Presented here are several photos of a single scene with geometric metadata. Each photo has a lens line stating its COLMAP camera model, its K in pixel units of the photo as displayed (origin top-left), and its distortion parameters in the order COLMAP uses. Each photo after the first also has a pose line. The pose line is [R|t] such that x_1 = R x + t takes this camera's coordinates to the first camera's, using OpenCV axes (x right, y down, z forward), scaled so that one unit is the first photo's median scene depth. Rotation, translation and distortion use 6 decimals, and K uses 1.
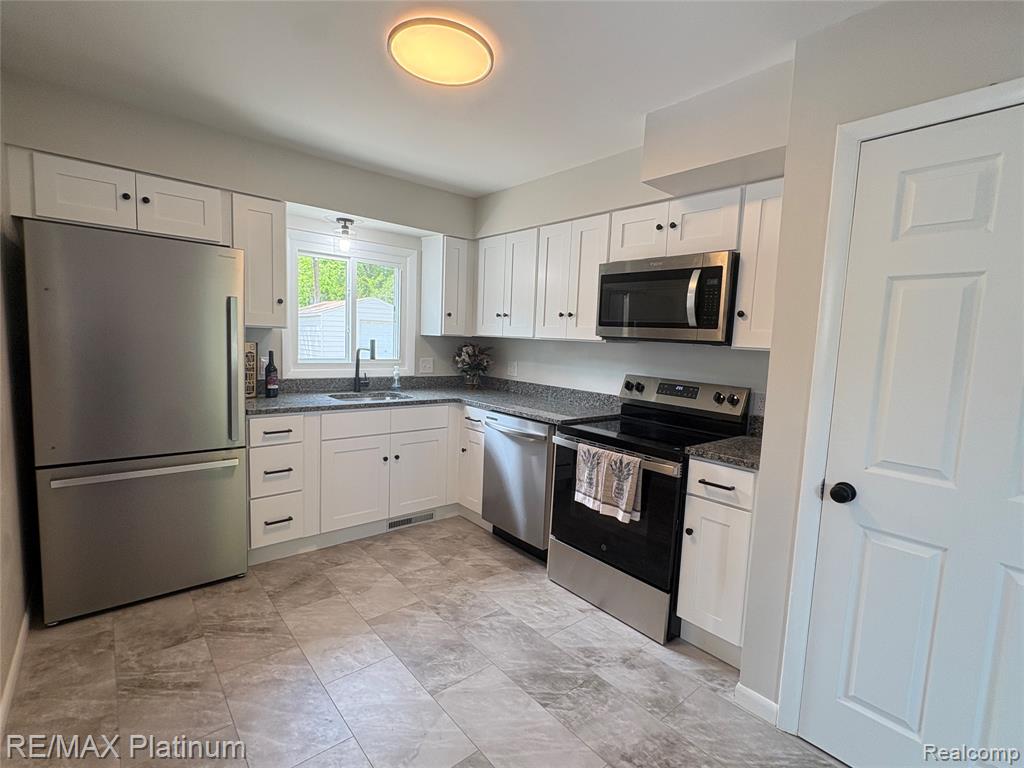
lens RADIAL K [[478.4, 0, 512.9], [0, 478.4, 383.4], [0, 0, 1]] dist [-0.004139, 0.000778]
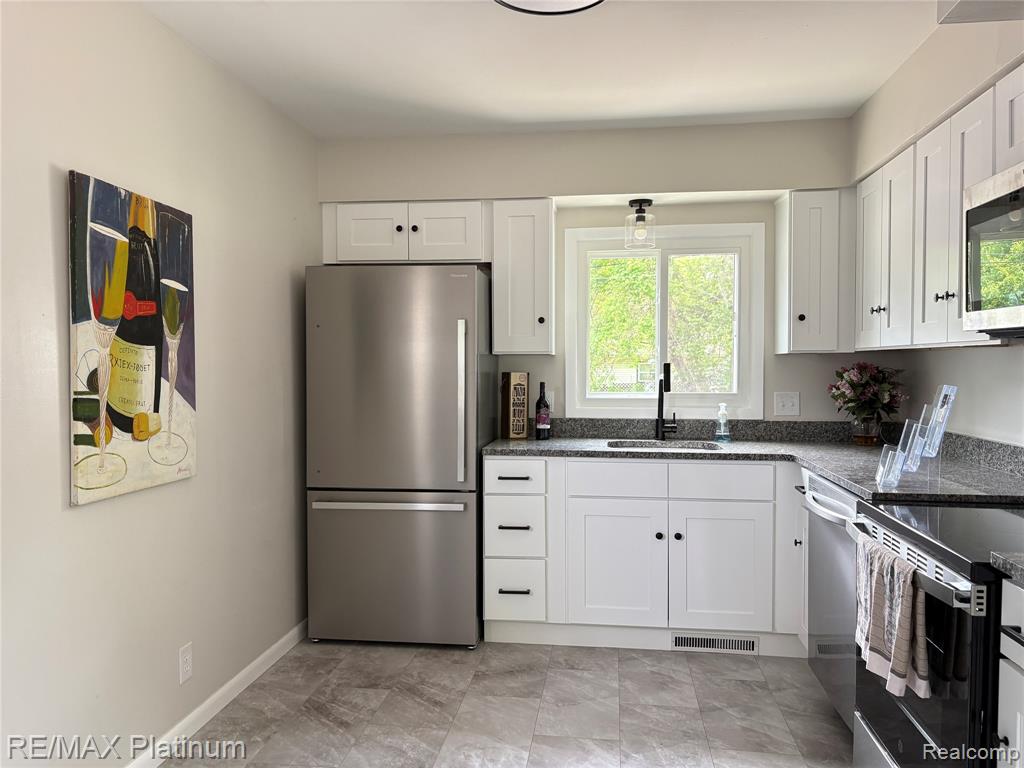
lens RADIAL K [[772.4, 0, 511.5], [0, 772.4, 384.9], [0, 0, 1]] dist [0.006502, 0.000370]
pose [[0.665958, -0.026298, -0.745525, 0.434156], [-0.040760, 0.996603, -0.071565, 0.032448], [0.744875, 0.078047, 0.662624, 0.102839]]
